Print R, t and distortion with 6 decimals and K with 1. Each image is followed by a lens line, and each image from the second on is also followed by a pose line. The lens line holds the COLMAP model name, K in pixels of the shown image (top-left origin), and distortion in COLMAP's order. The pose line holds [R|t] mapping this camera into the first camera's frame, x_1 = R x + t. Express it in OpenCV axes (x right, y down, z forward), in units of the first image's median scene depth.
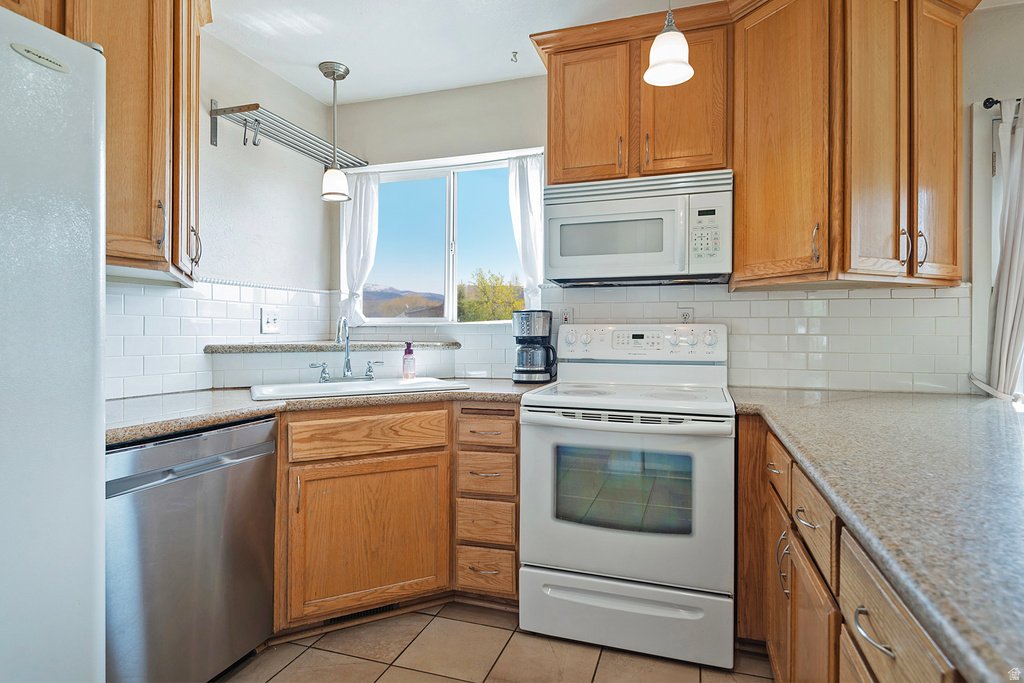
lens RADIAL K [[545.3, 0, 510.5], [0, 545.3, 323.9], [0, 0, 1]] dist [0.000805, -0.000234]
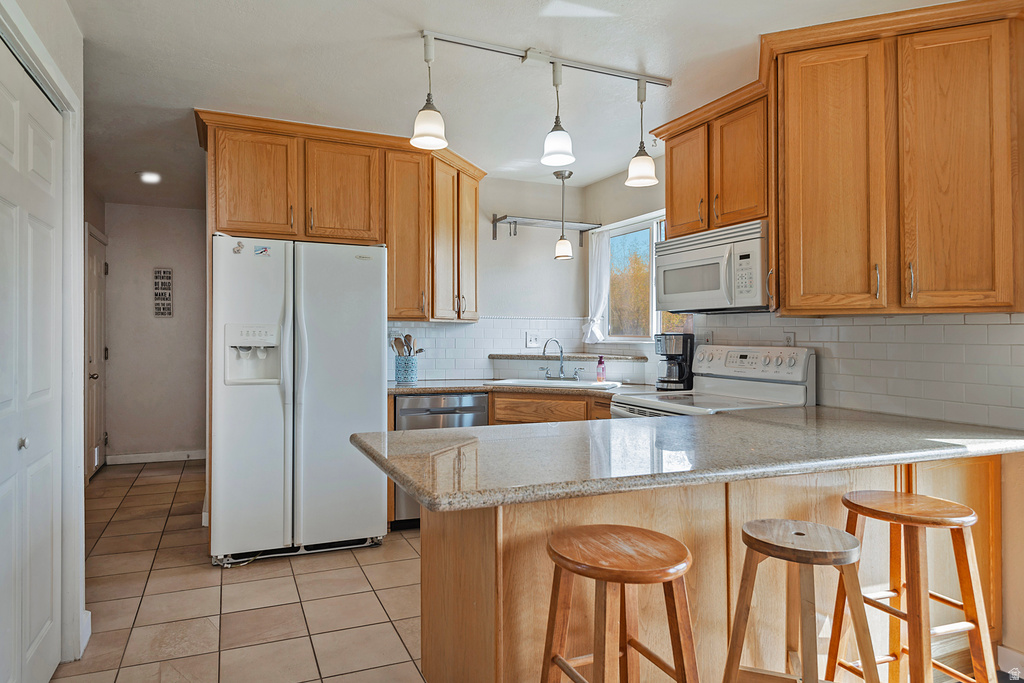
lens RADIAL K [[604.6, 0, 475.7], [0, 604.6, 318.6], [0, 0, 1]] dist [-0.002847, -0.002738]
pose [[0.650463, -0.017093, -0.759346, 0.883768], [0.002924, 0.999796, -0.020000, -0.036183], [0.759533, 0.010789, 0.650380, -0.298746]]
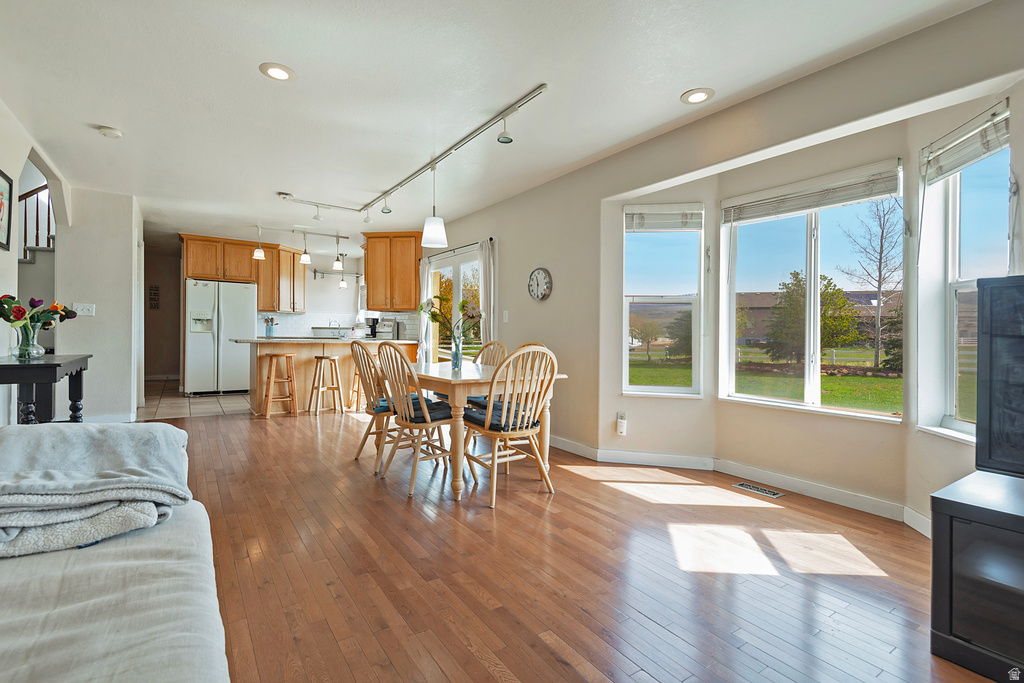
lens RADIAL K [[473.3, 0, 511.3], [0, 473.3, 329.4], [0, 0, 1]] dist [0.002598, 0.000022]
pose [[0.798468, 0.006541, -0.602002, 2.879168], [-0.009309, 0.999956, -0.001483, 0.048682], [0.601965, 0.006788, 0.798494, -1.004433]]
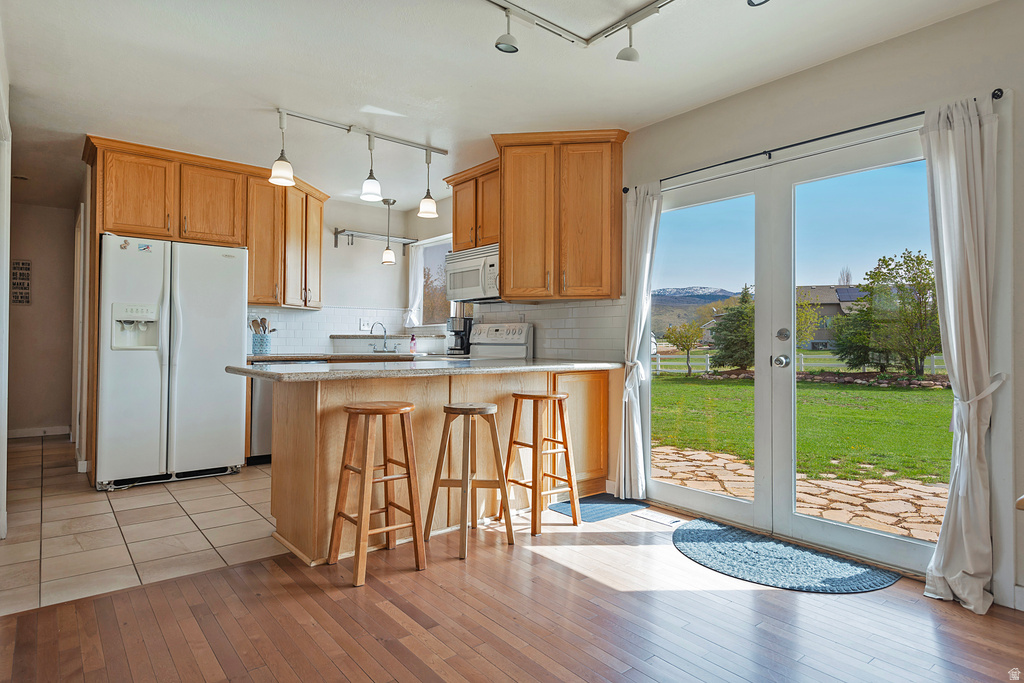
lens RADIAL K [[569.2, 0, 498.6], [0, 569.2, 315.2], [0, 0, 1]] dist [0.005857, -0.000269]
pose [[0.837265, -0.019546, -0.546448, 1.328405], [0.000173, 0.999370, -0.035481, 0.041311], [0.546797, 0.029612, 0.836741, -0.612890]]
